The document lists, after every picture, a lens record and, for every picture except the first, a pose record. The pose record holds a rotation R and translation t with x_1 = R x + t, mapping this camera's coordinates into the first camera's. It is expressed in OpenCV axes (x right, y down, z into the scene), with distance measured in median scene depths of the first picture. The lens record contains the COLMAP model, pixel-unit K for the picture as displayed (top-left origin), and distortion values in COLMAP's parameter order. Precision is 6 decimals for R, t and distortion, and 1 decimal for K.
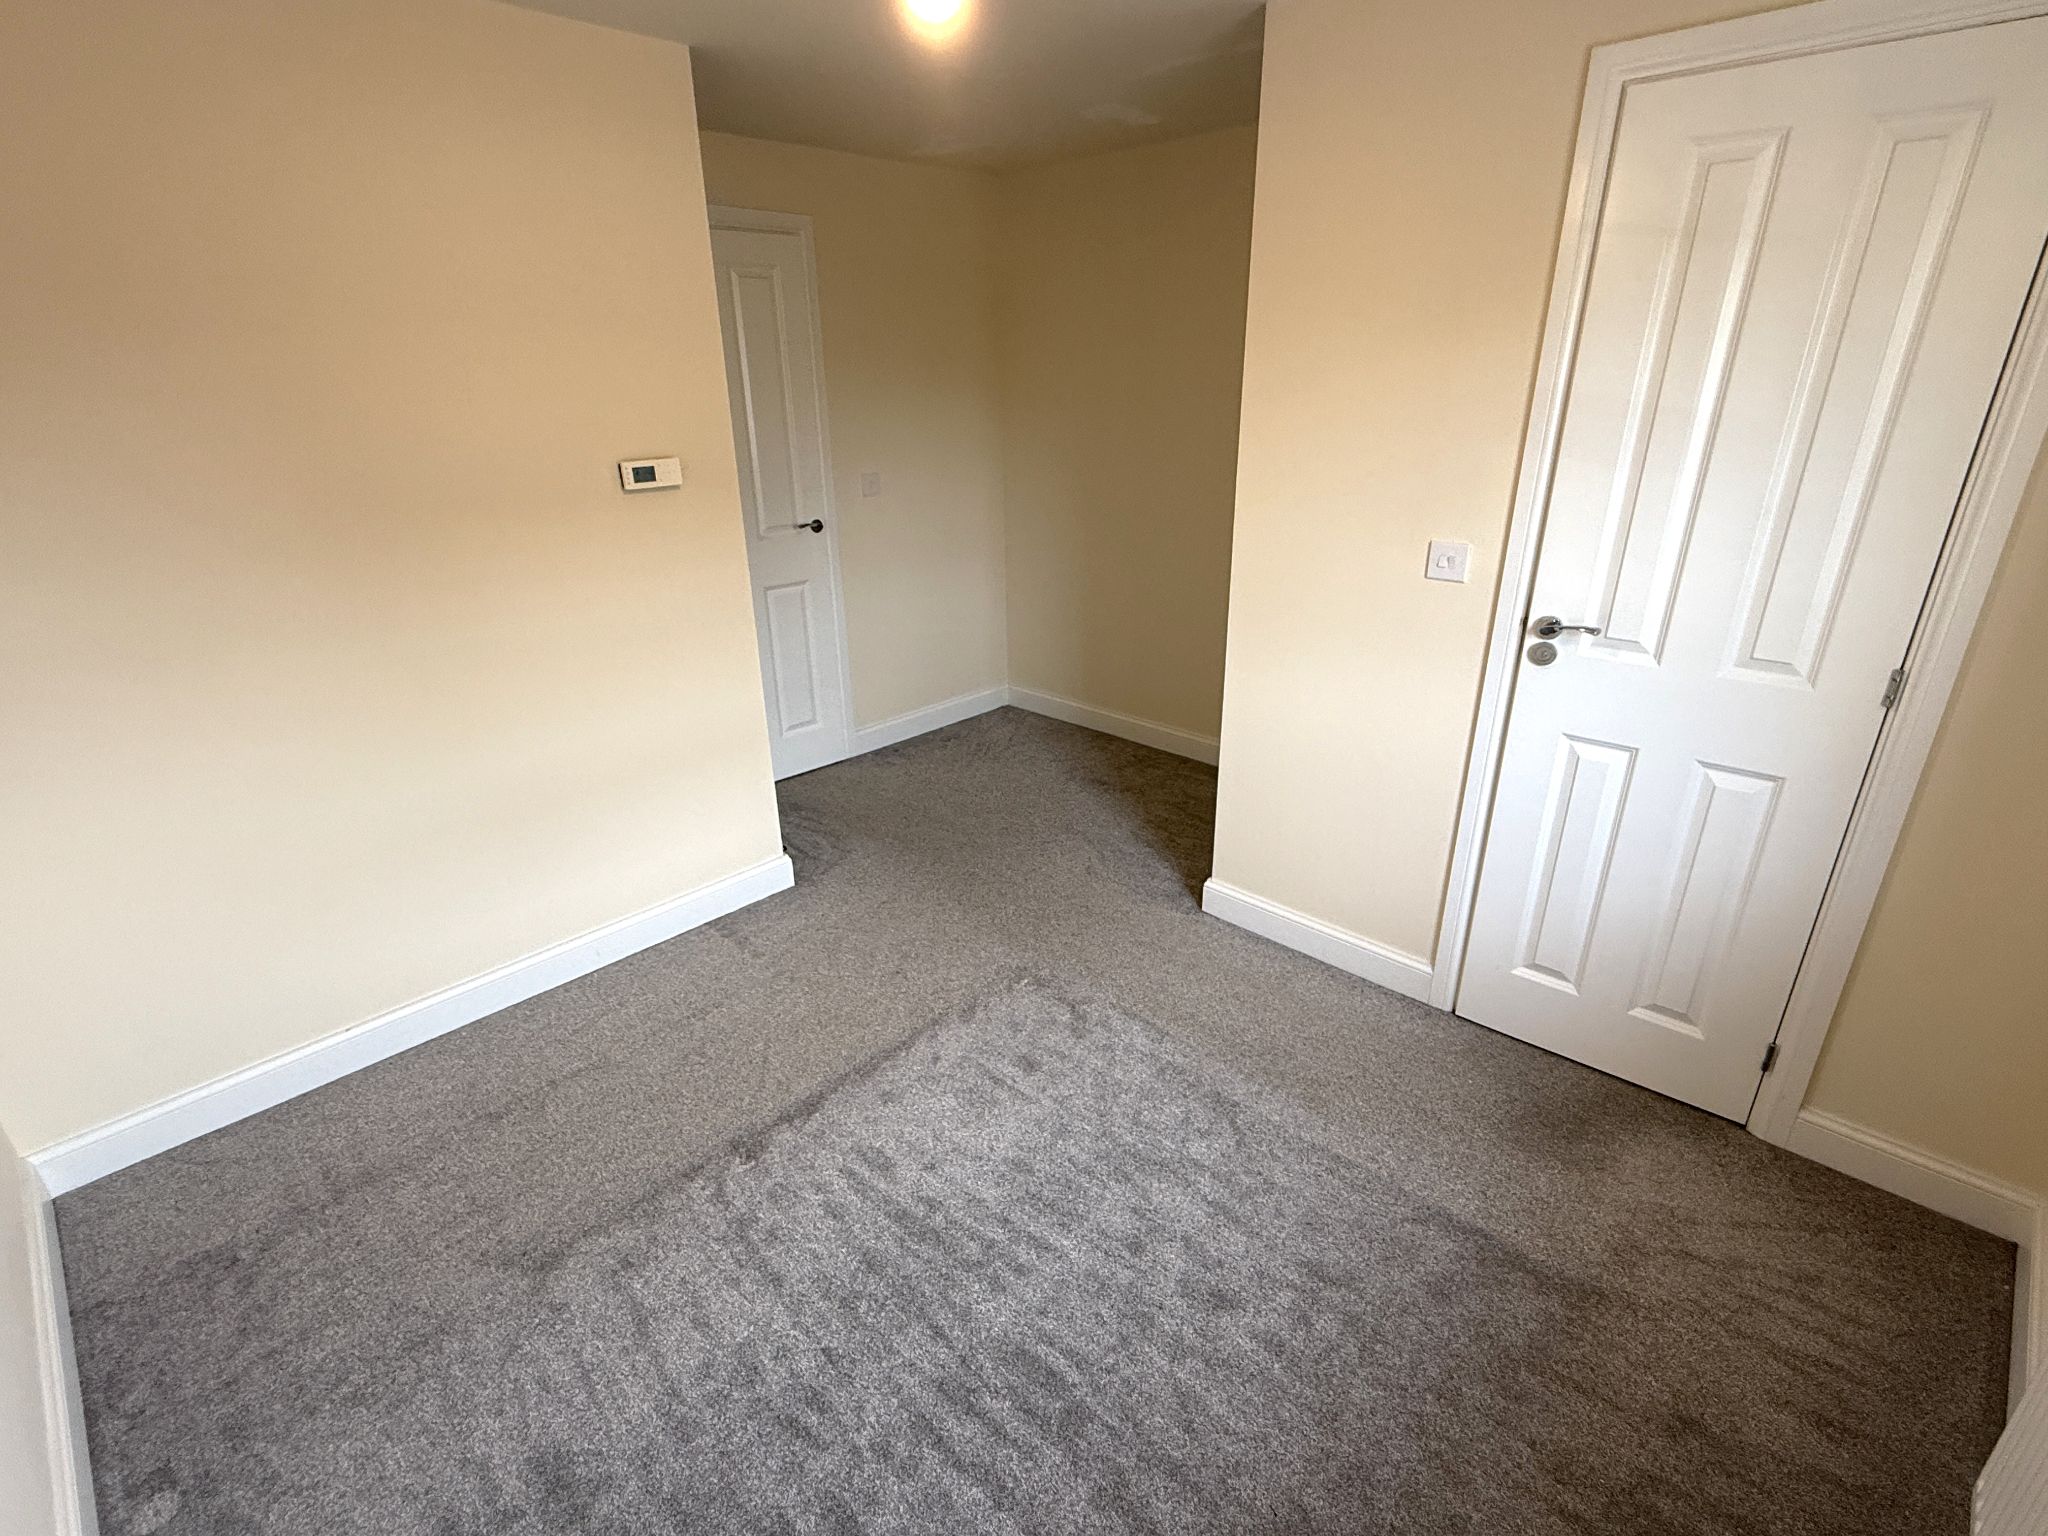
lens RADIAL K [[980.3, 0, 1020.2], [0, 980.3, 774.4], [0, 0, 1]] dist [-0.000979, -0.000136]
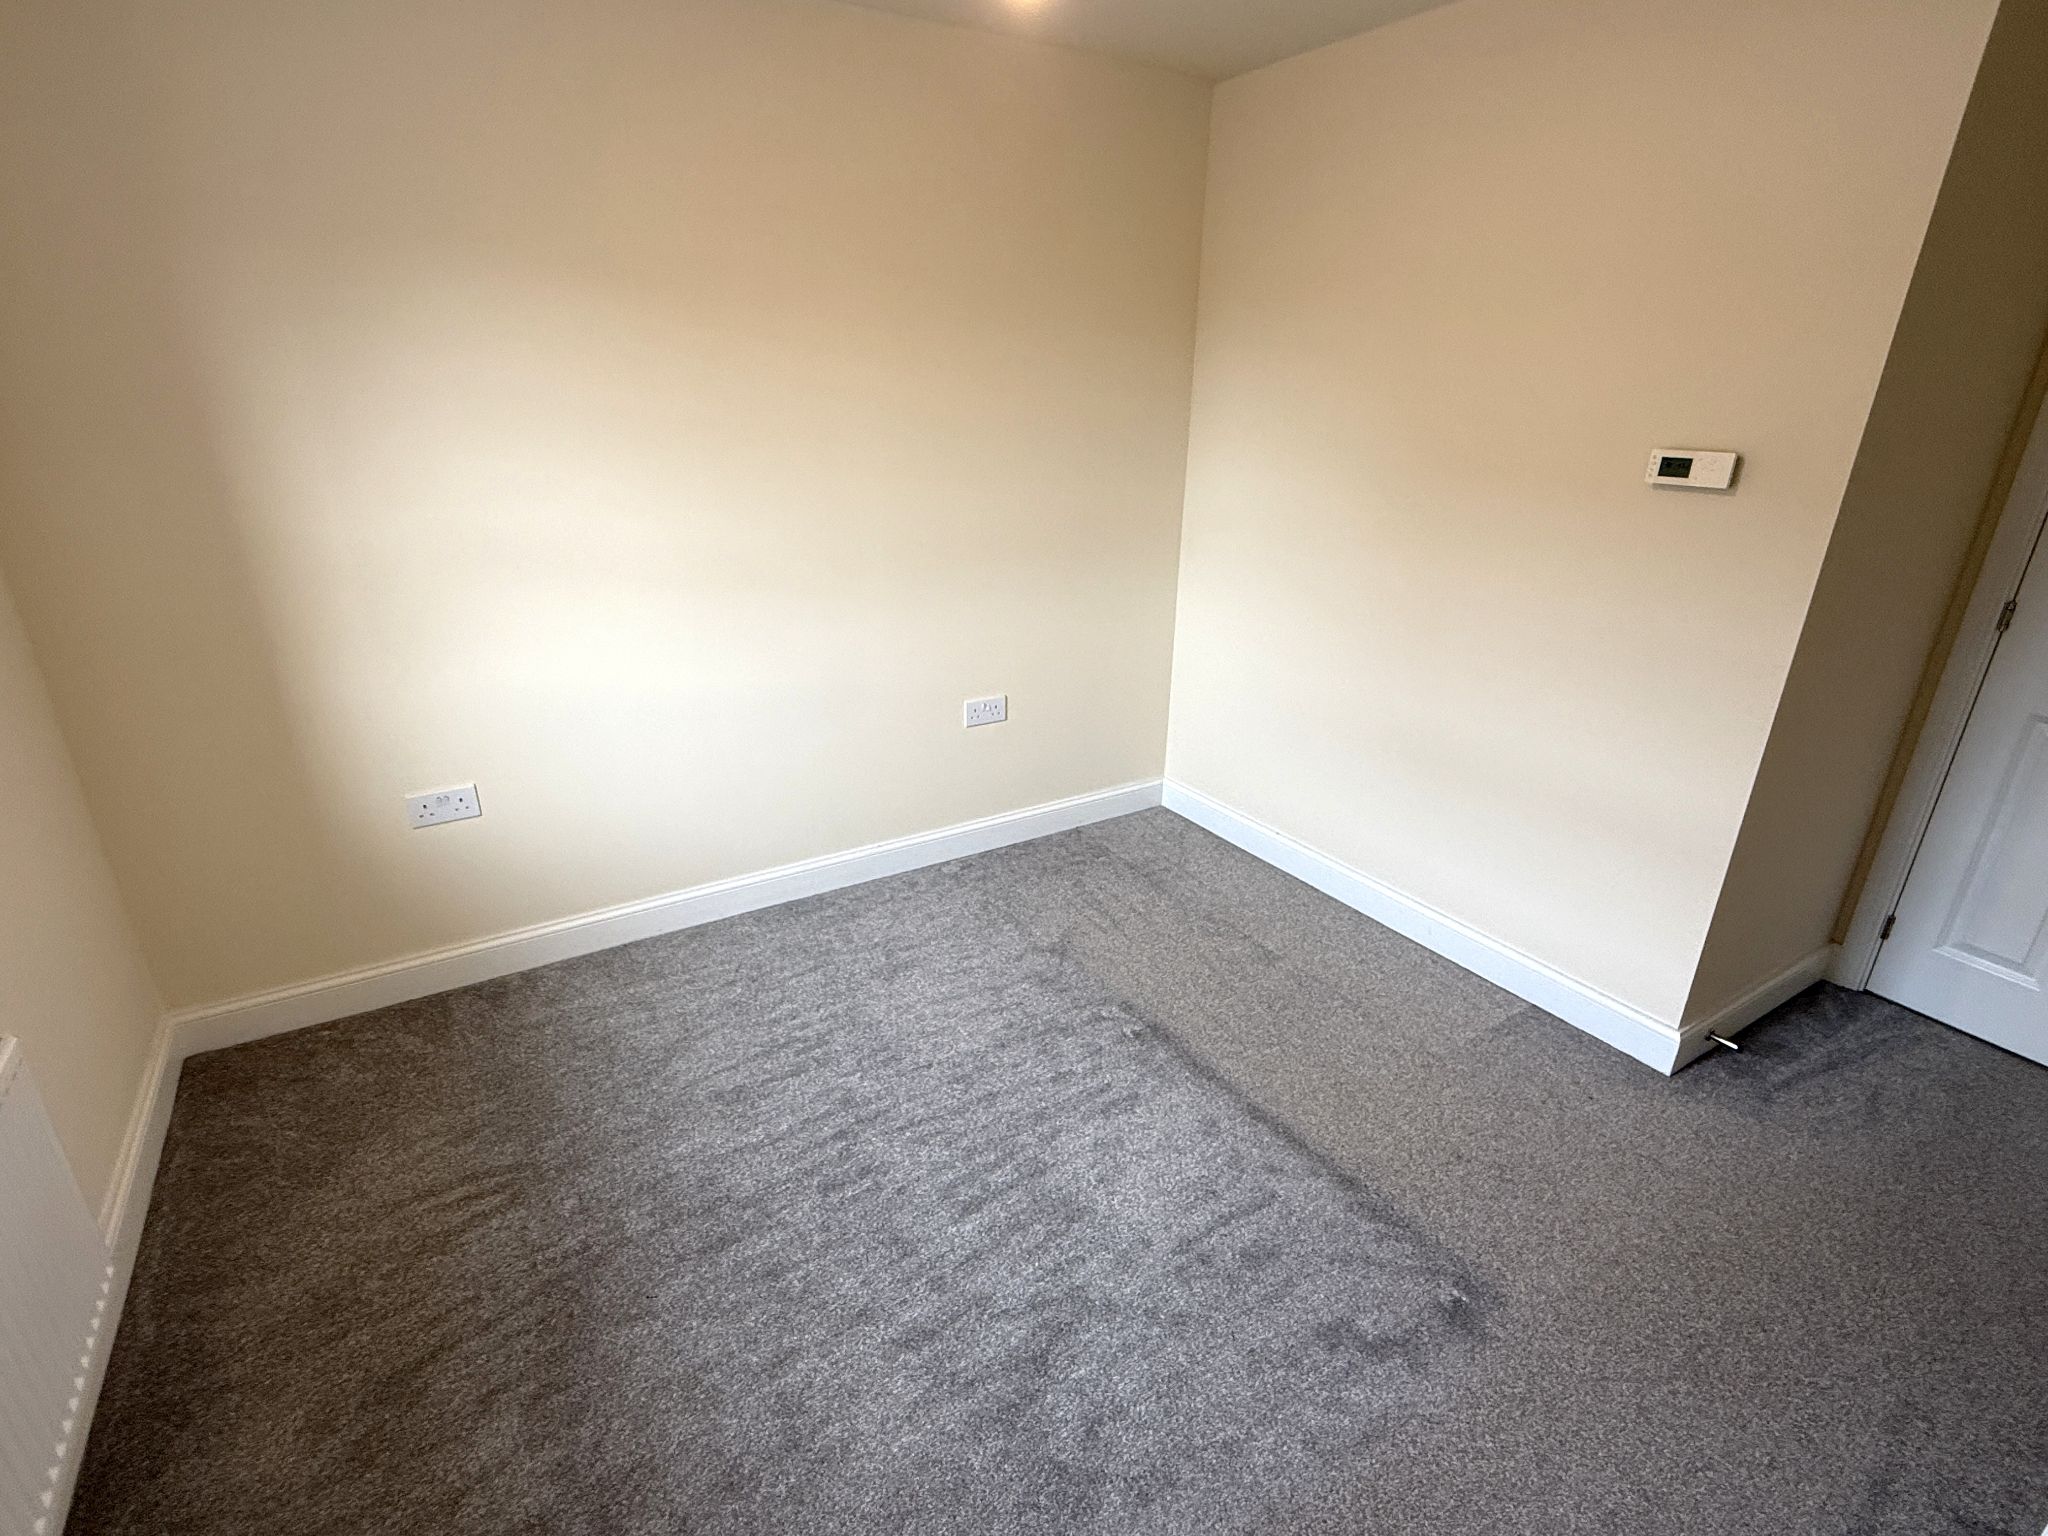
lens RADIAL K [[980.3, 0, 1020.2], [0, 980.3, 774.4], [0, 0, 1]] dist [-0.000979, -0.000136]
pose [[-0.232749, 0.367245, -0.900533, 0.565758], [-0.387159, 0.814440, 0.432199, -0.245420], [0.892152, 0.449243, -0.047378, 0.687352]]
